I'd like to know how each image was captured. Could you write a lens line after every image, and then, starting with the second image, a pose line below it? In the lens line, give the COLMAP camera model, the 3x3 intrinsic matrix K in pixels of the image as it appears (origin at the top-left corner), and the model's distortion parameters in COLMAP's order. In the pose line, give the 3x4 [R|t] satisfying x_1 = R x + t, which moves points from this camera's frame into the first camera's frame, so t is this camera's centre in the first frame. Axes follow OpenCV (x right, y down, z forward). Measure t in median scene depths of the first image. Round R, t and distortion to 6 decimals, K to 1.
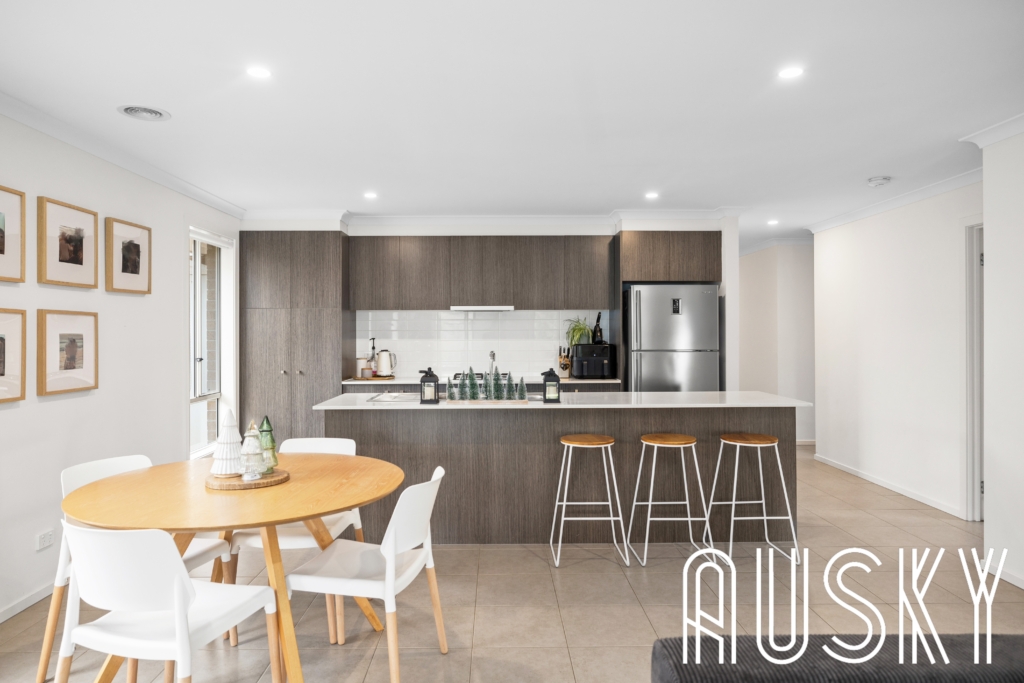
lens RADIAL K [[635.9, 0, 512.0], [0, 635.9, 341.5], [0, 0, 1]] dist [-0.023330, -0.000878]
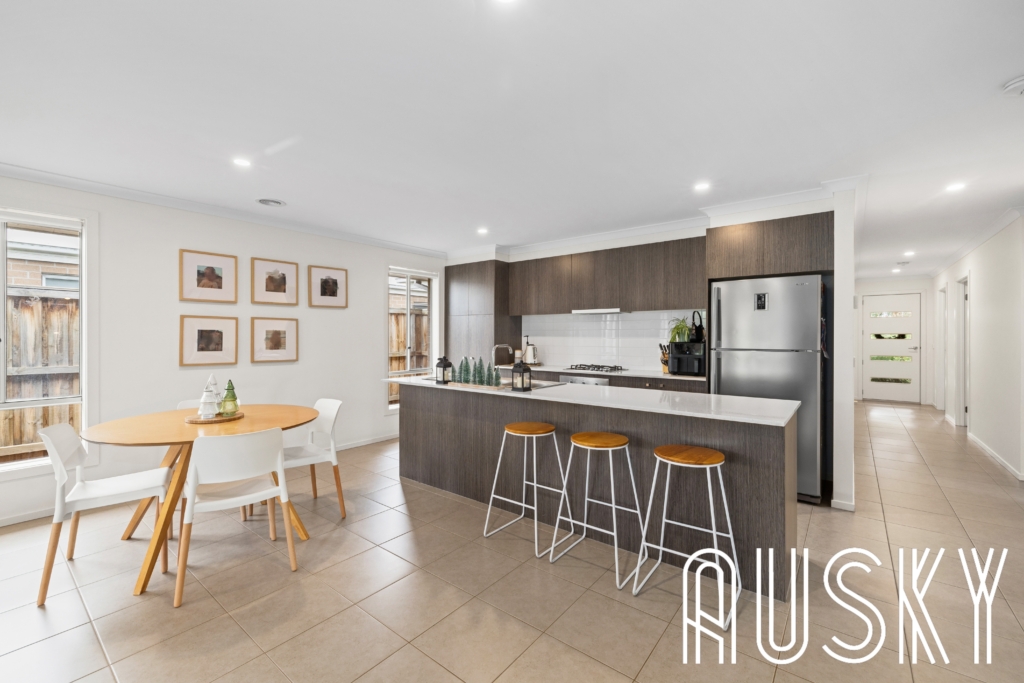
lens RADIAL K [[431.2, 0, 506.1], [0, 431.2, 337.3], [0, 0, 1]] dist [-0.001294, 0.000142]
pose [[0.764166, 0.006299, -0.644988, 0.373211], [-0.012287, 0.999913, -0.004792, 0.003769], [0.644902, 0.011587, 0.764177, 0.279463]]
